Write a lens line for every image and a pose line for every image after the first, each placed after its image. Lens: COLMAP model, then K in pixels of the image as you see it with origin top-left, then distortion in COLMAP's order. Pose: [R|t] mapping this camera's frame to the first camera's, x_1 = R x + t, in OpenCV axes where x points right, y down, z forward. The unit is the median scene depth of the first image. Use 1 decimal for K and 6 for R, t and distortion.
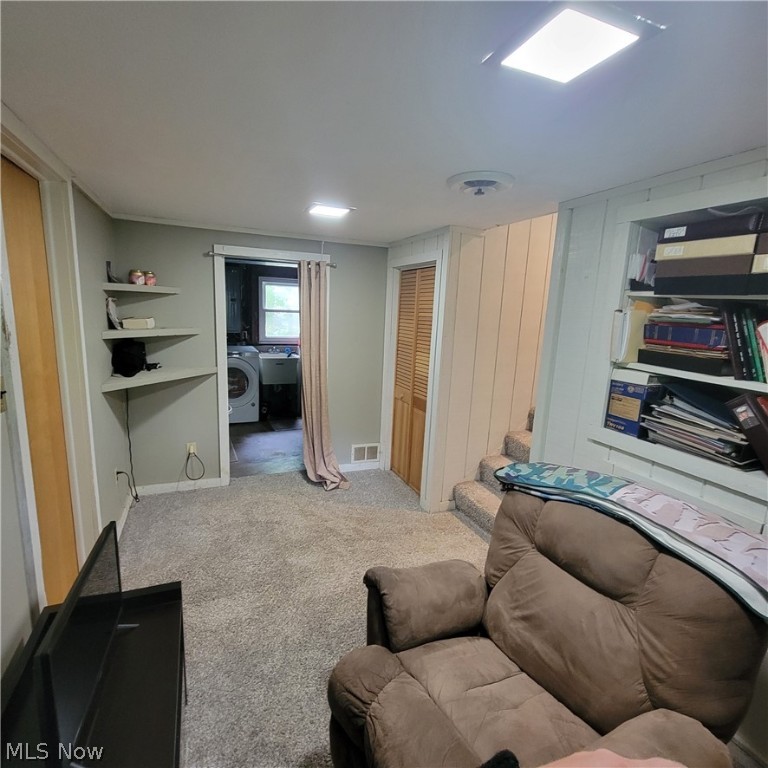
lens RADIAL K [[431.3, 0, 382.8], [0, 431.3, 385.6], [0, 0, 1]] dist [0.000367, 0.000060]
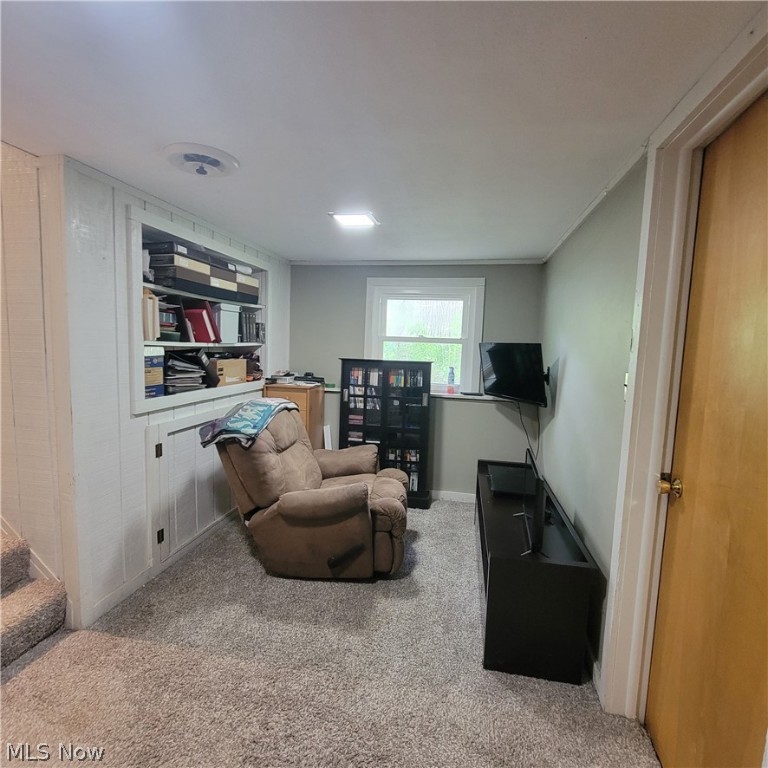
lens RADIAL K [[431.3, 0, 383.7], [0, 431.3, 386.3], [0, 0, 1]] dist [0.000367, 0.000060]
pose [[-0.828129, -0.124790, 0.546470, -0.712200], [0.032446, 0.962598, 0.268985, -0.249439], [-0.559598, 0.240485, -0.793106, 1.722914]]
